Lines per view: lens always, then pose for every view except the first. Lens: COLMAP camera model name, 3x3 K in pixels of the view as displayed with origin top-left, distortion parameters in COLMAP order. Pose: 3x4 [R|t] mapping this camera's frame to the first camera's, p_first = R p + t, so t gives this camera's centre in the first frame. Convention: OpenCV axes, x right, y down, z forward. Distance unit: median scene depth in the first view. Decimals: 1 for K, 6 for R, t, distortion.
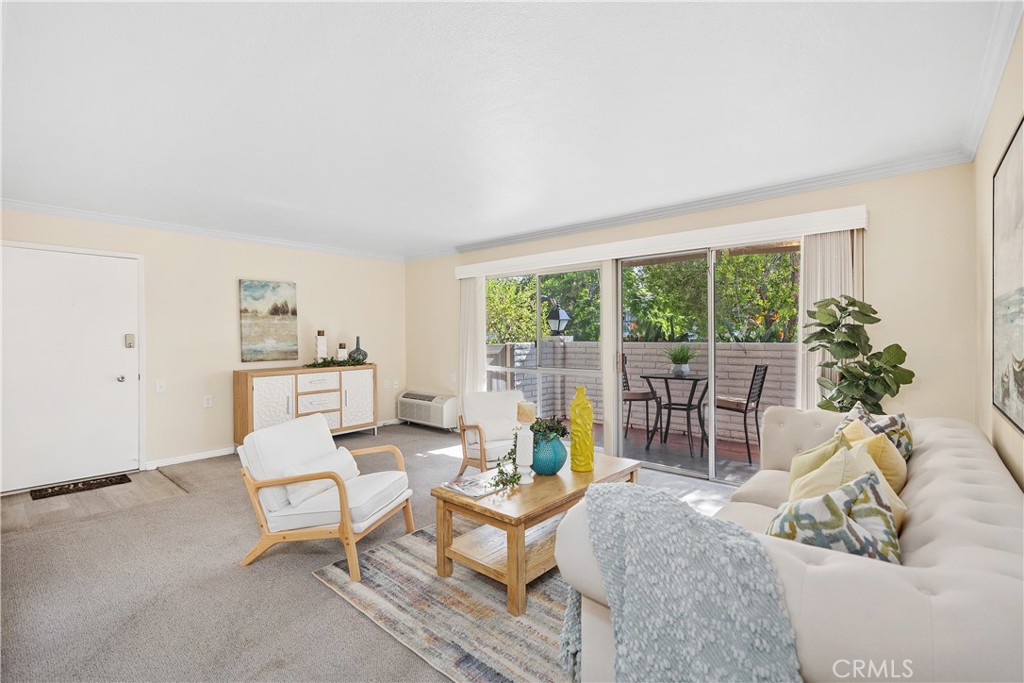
lens RADIAL K [[465.0, 0, 512.0], [0, 465.0, 341.5], [0, 0, 1]] dist [-0.001379, 0.000369]
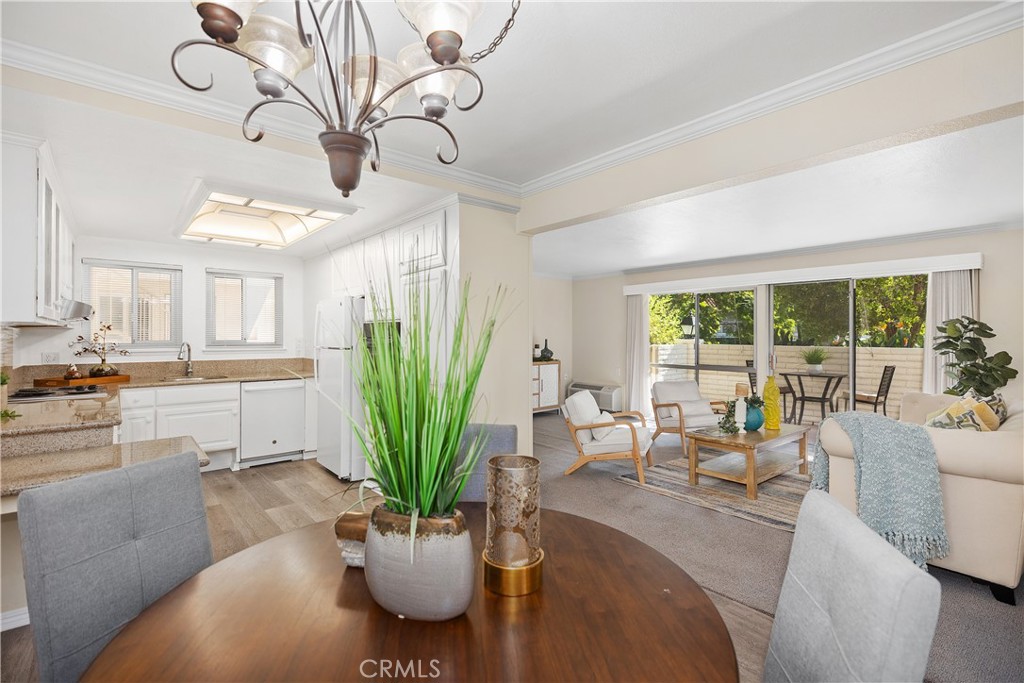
lens RADIAL K [[465.0, 0, 512.0], [0, 465.0, 341.5], [0, 0, 1]] dist [-0.001379, 0.000369]
pose [[0.986177, 0.009000, -0.165452, -0.242745], [-0.008517, 0.999957, 0.003632, -0.010073], [0.165478, -0.002172, 0.986211, -0.366843]]
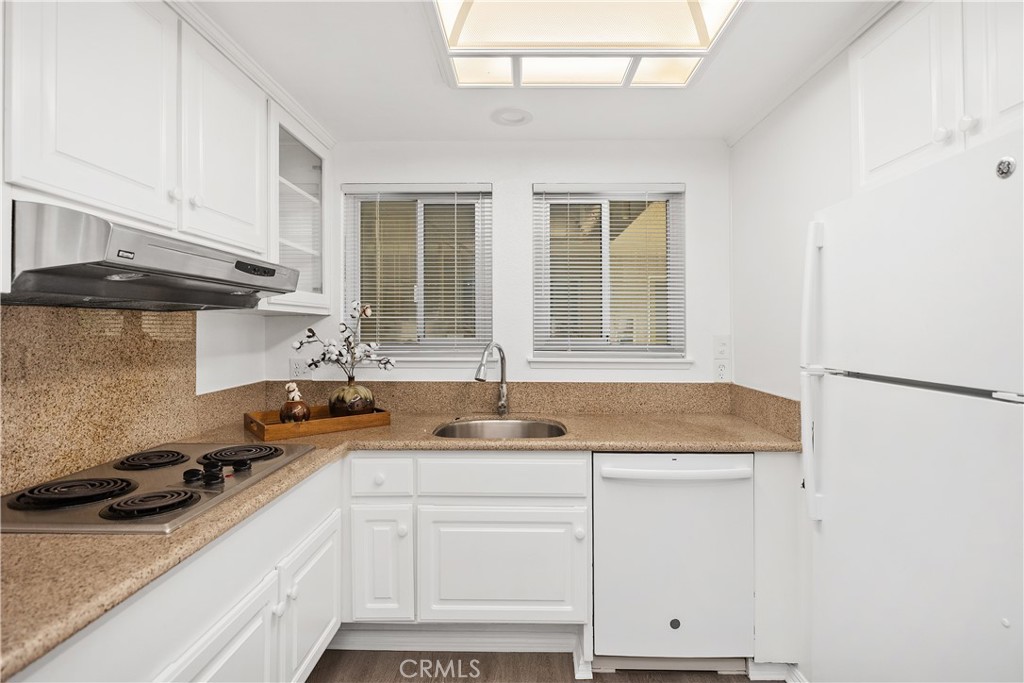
lens RADIAL K [[530.5, 0, 512.0], [0, 530.5, 341.5], [0, 0, 1]] dist [0.001205, -0.000008]
pose [[0.641124, 0.026443, -0.766982, -0.681959], [-0.014096, 0.999643, 0.022681, -0.012490], [0.767308, -0.003730, 0.641268, 0.174389]]
